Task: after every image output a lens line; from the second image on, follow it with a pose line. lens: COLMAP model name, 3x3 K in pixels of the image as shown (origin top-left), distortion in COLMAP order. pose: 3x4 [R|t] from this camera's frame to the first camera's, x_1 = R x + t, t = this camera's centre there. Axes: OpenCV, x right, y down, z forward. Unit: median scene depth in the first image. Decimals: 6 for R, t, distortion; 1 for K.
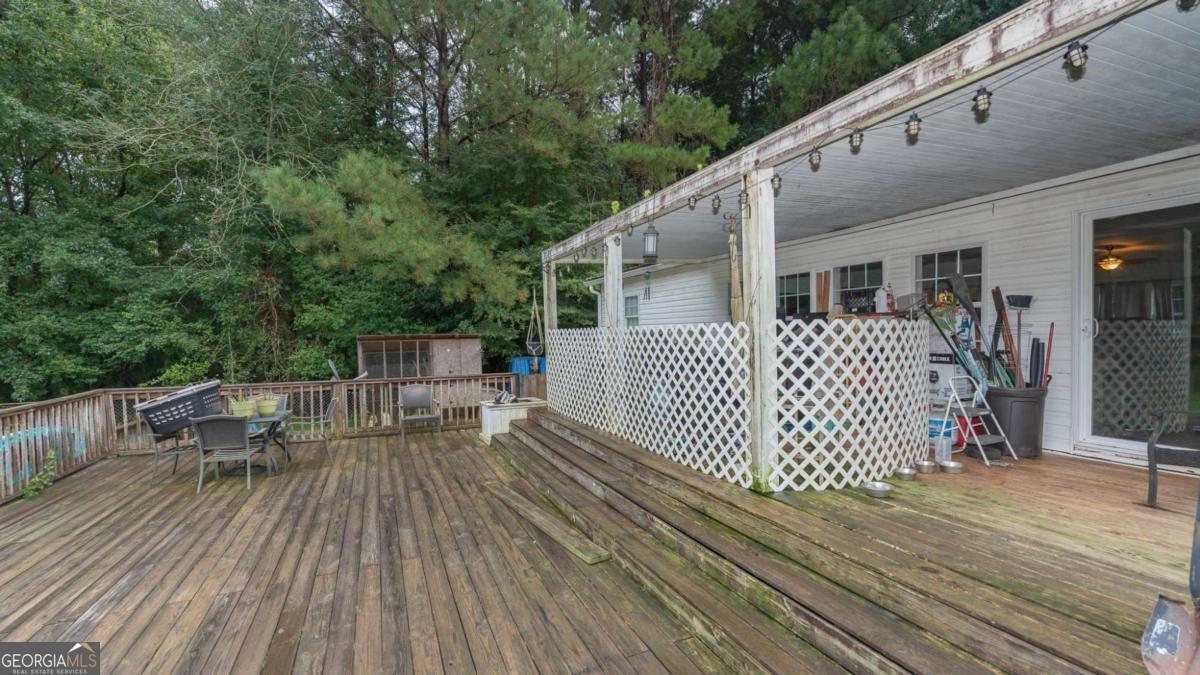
lens RADIAL K [[521.6, 0, 598.5], [0, 521.6, 343.9], [0, 0, 1]] dist [-0.003388, -0.000452]
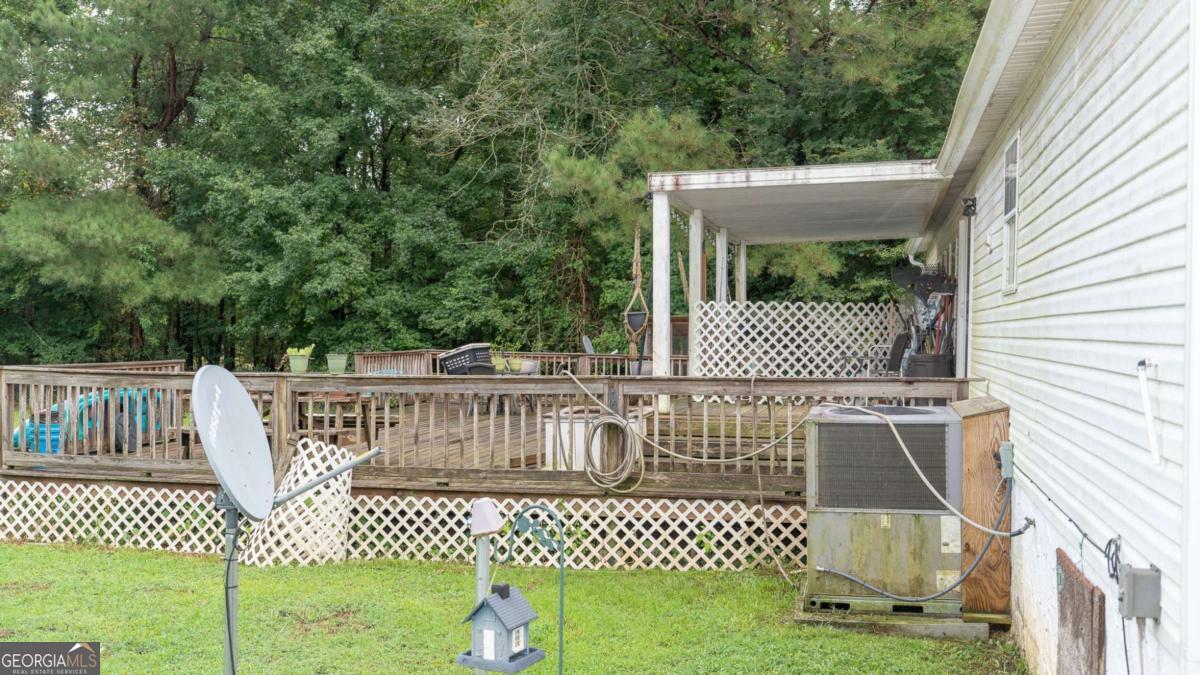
lens RADIAL K [[1178.9, 0, 599.4], [0, 1178.9, 341.1], [0, 0, 1]] dist [0.008430, 0.000000]
pose [[0.802253, 0.031091, -0.596174, 0.615514], [-0.036803, 0.999319, 0.002592, 0.022731], [0.595849, 0.019862, 0.802851, -0.593443]]
